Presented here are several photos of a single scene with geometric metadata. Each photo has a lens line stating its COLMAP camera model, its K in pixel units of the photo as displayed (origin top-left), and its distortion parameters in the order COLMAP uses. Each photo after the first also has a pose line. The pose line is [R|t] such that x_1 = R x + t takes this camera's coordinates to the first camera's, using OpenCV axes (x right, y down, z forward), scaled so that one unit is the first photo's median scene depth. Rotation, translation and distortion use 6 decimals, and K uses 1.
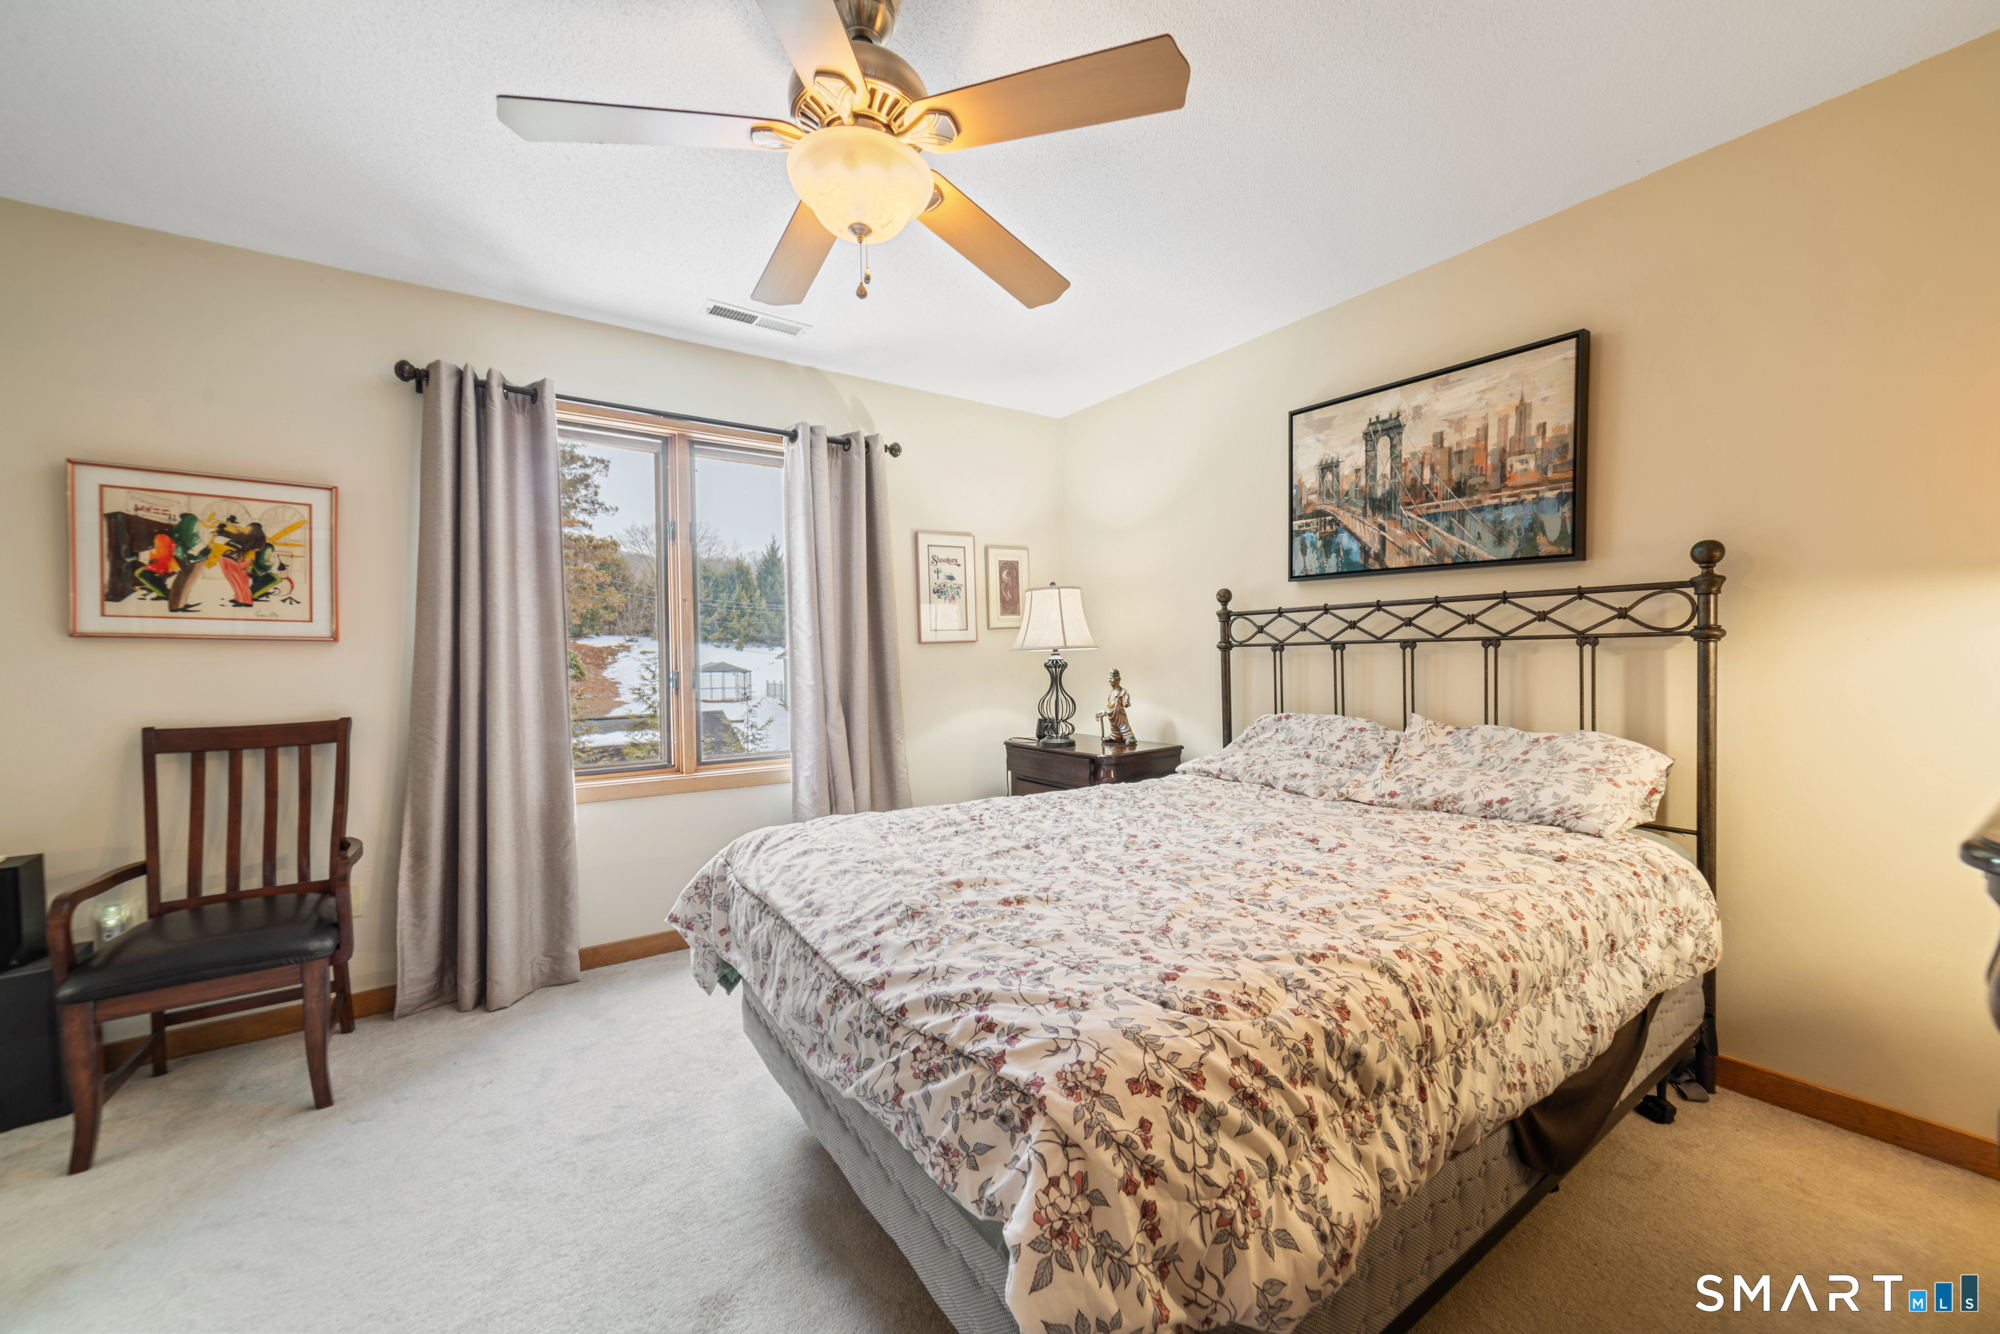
lens RADIAL K [[768.7, 0, 1000.7], [0, 768.7, 654.0], [0, 0, 1]] dist [0.000237, 0.000039]
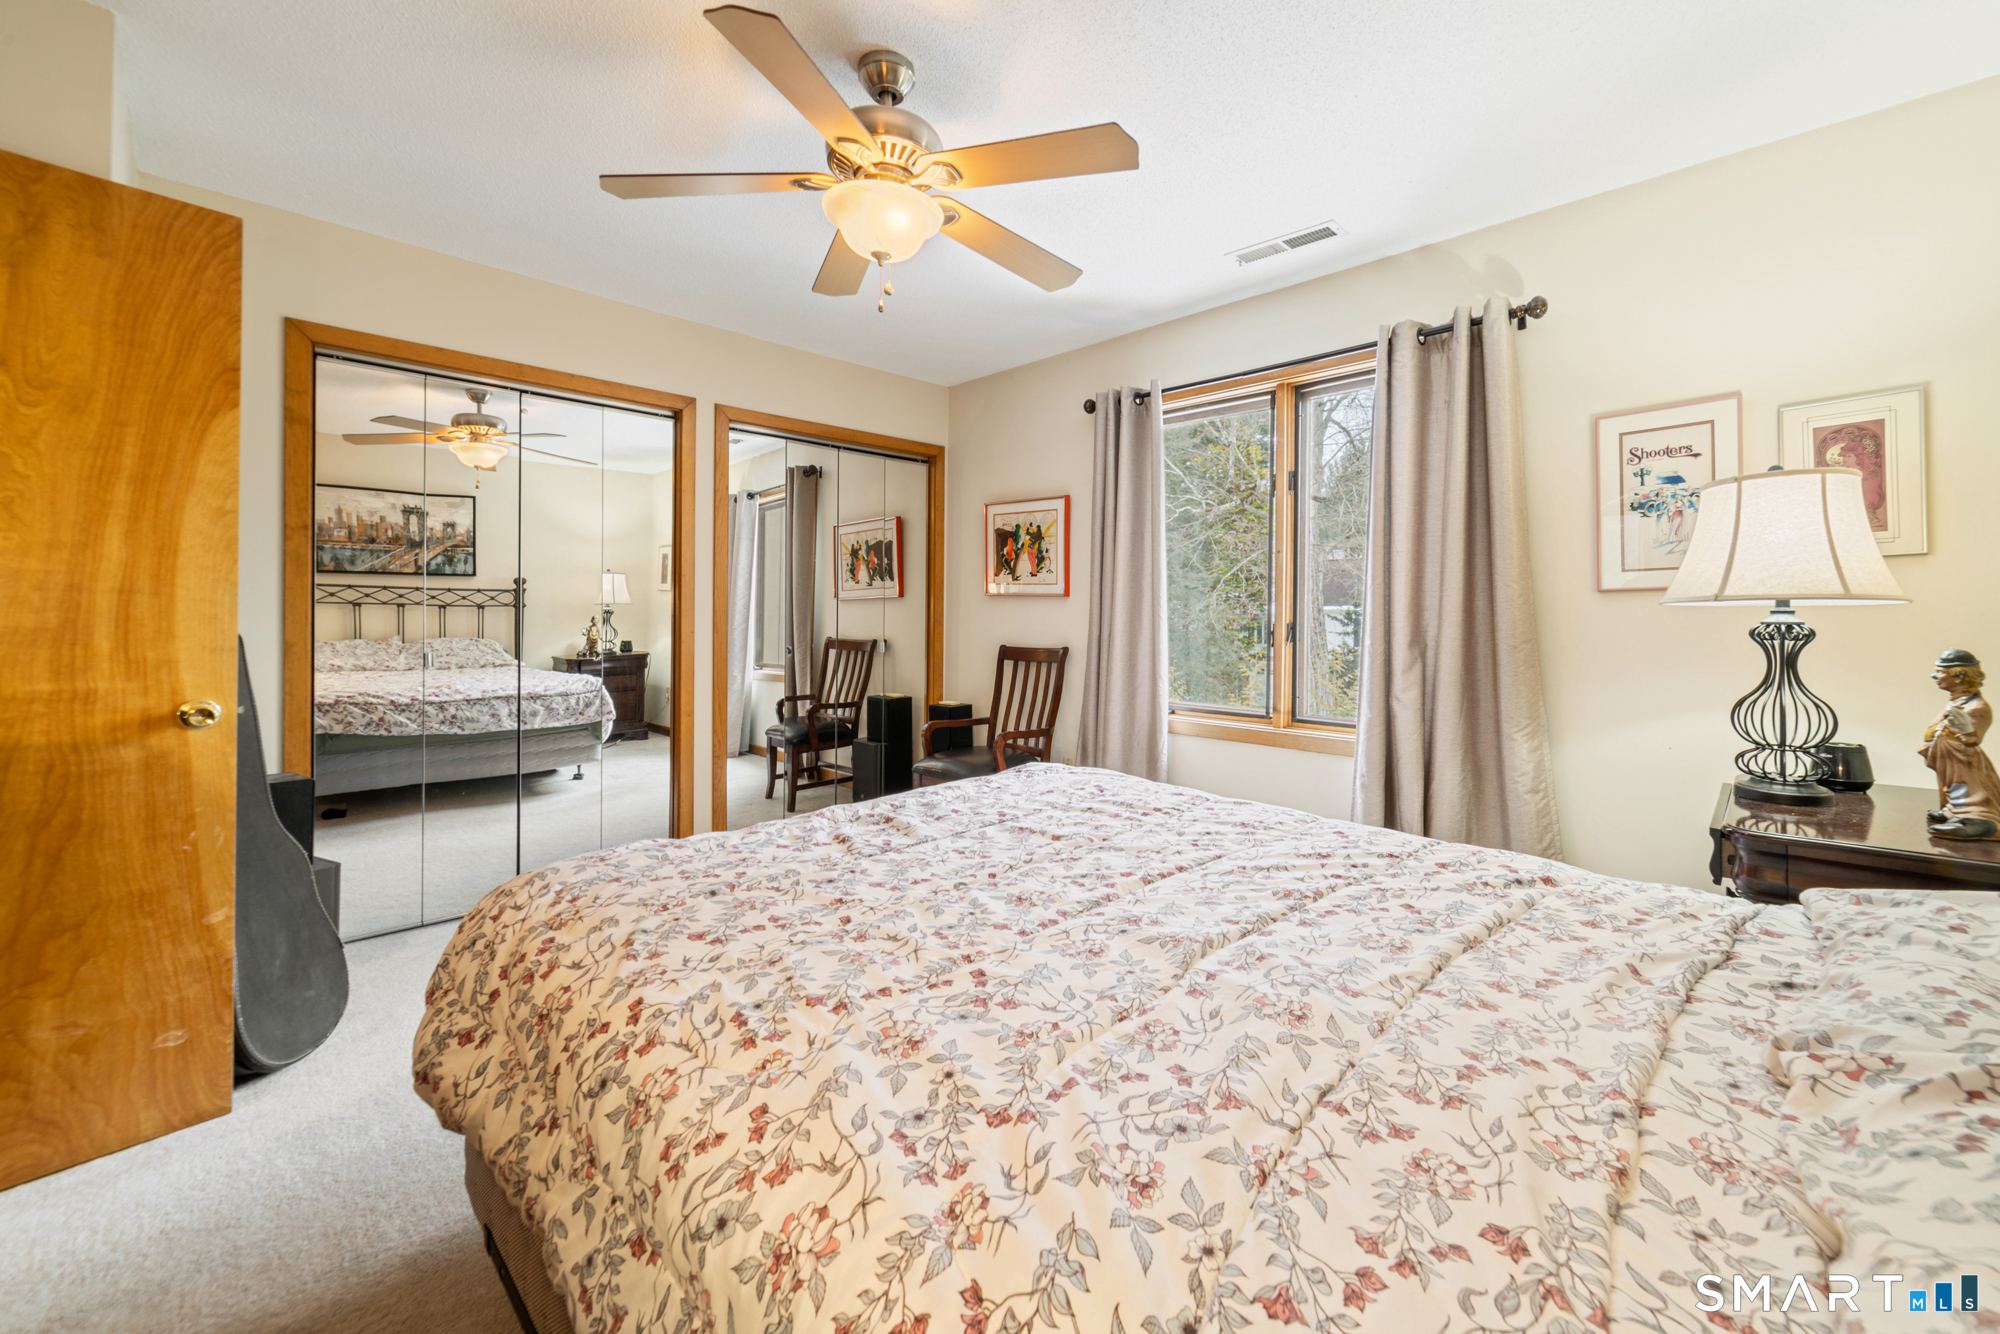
lens RADIAL K [[768.7, 0, 978.9], [0, 768.7, 606.1], [0, 0, 1]] dist [0.000237, 0.000039]
pose [[0.188240, 0.005761, -0.982106, 0.618012], [-0.005733, 0.999972, 0.004766, -0.003576], [0.982106, 0.004734, 0.188267, 0.552334]]
